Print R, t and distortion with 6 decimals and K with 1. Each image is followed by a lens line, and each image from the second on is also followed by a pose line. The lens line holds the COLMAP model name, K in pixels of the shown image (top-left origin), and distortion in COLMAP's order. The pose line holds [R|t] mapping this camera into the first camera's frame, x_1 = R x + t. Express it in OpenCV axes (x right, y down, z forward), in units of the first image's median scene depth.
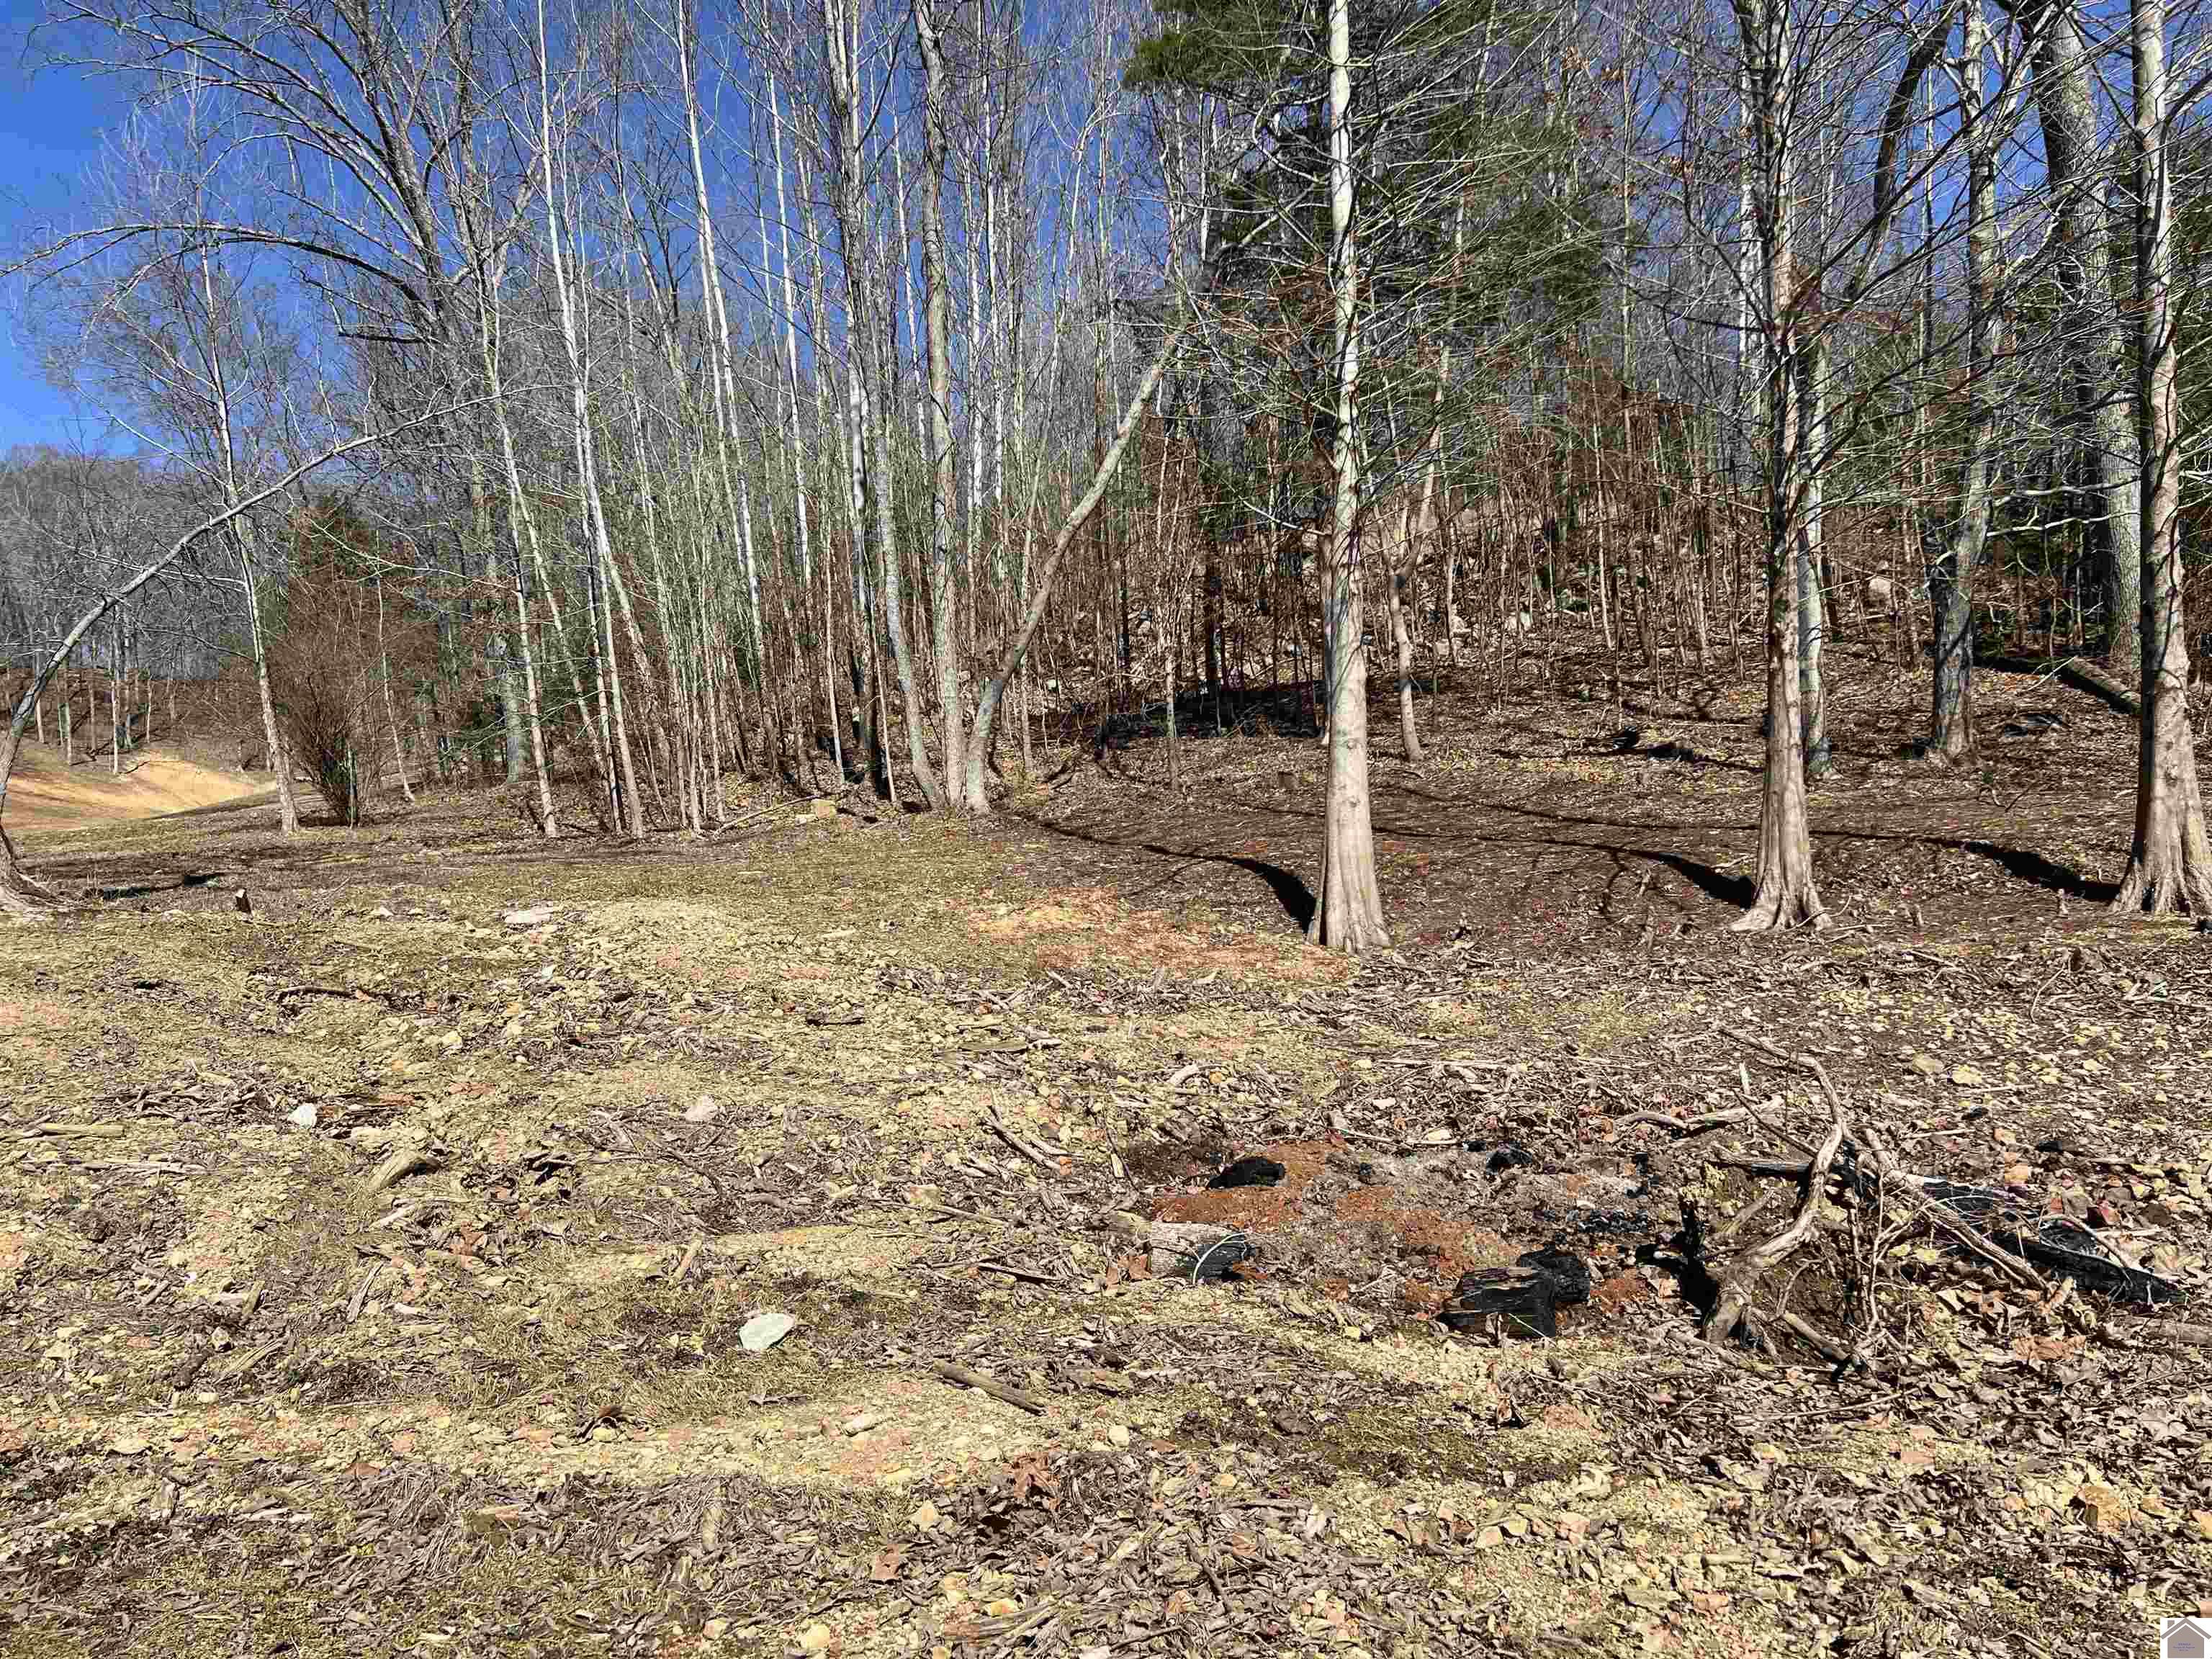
lens RADIAL K [[1664.2, 0, 1113.7], [0, 1664.2, 850.7], [0, 0, 1]] dist [0.058241, -0.064668]
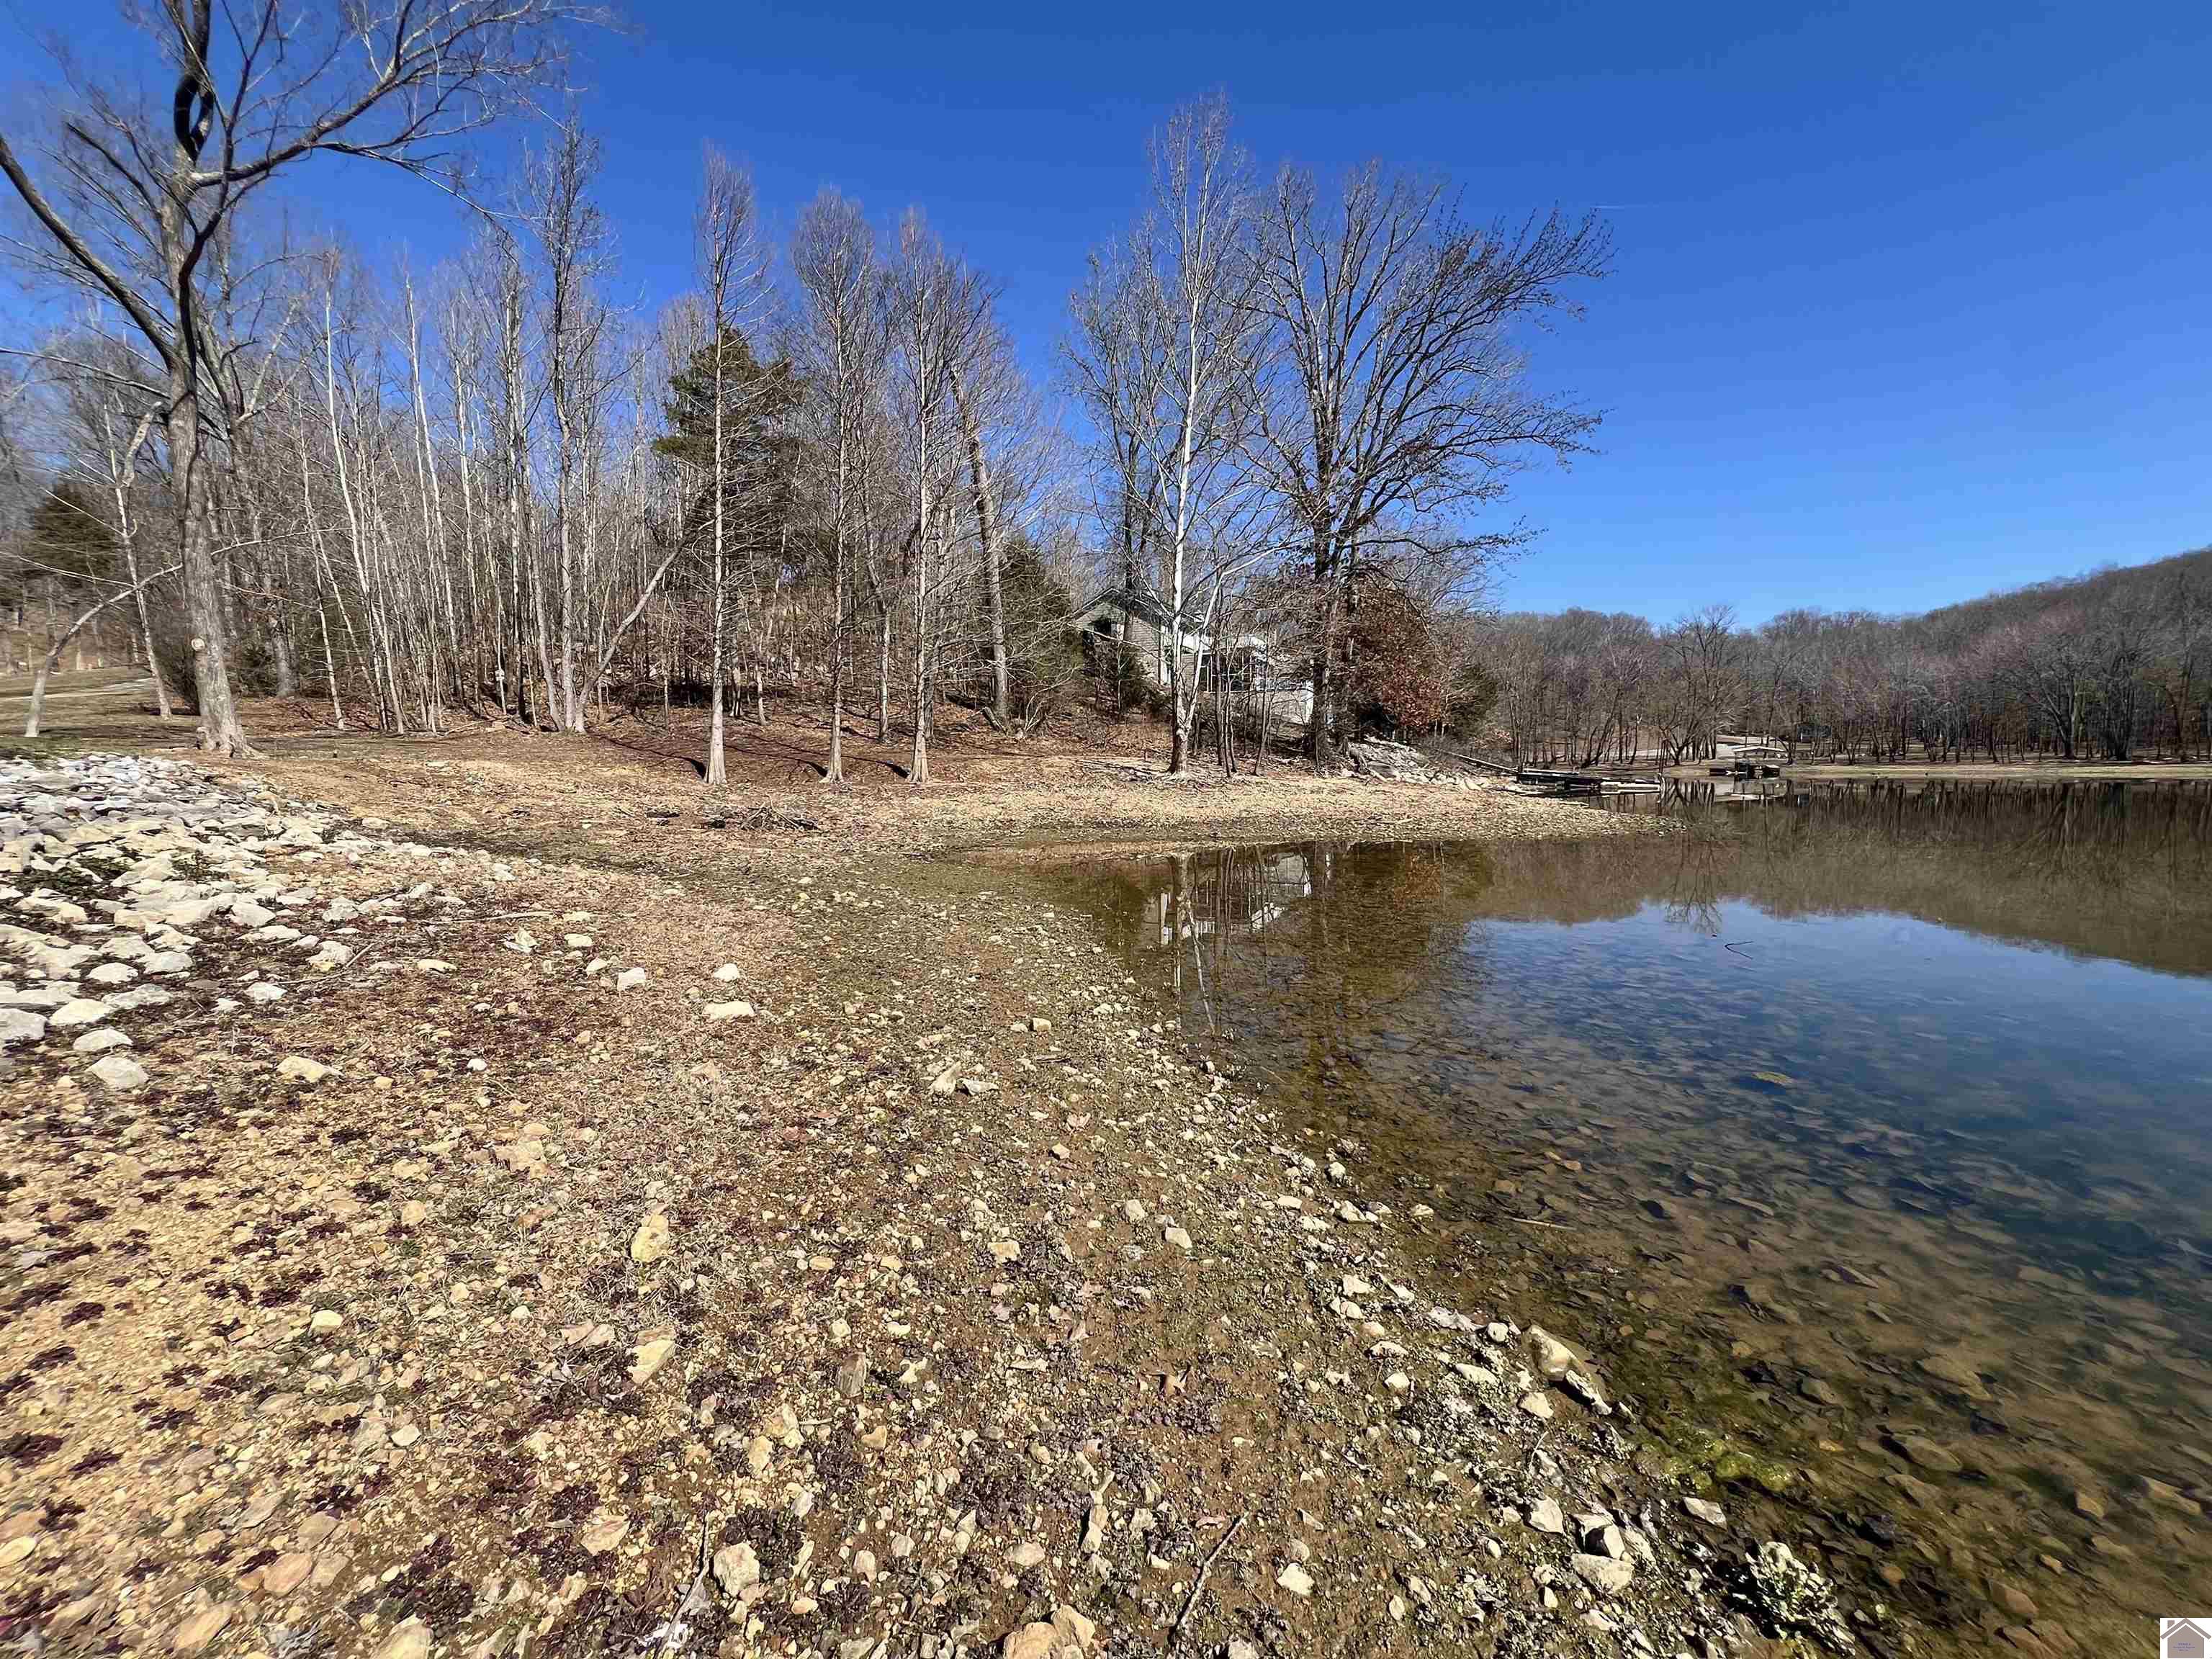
lens RADIAL K [[884.6, 0, 1101.1], [0, 884.6, 826.4], [0, 0, 1]] dist [-0.002319, 0.000691]
pose [[0.883747, 0.016398, 0.467677, -0.016932], [-0.051431, 0.996735, 0.062238, -0.013413], [-0.465130, -0.079056, 0.881705, -1.151486]]
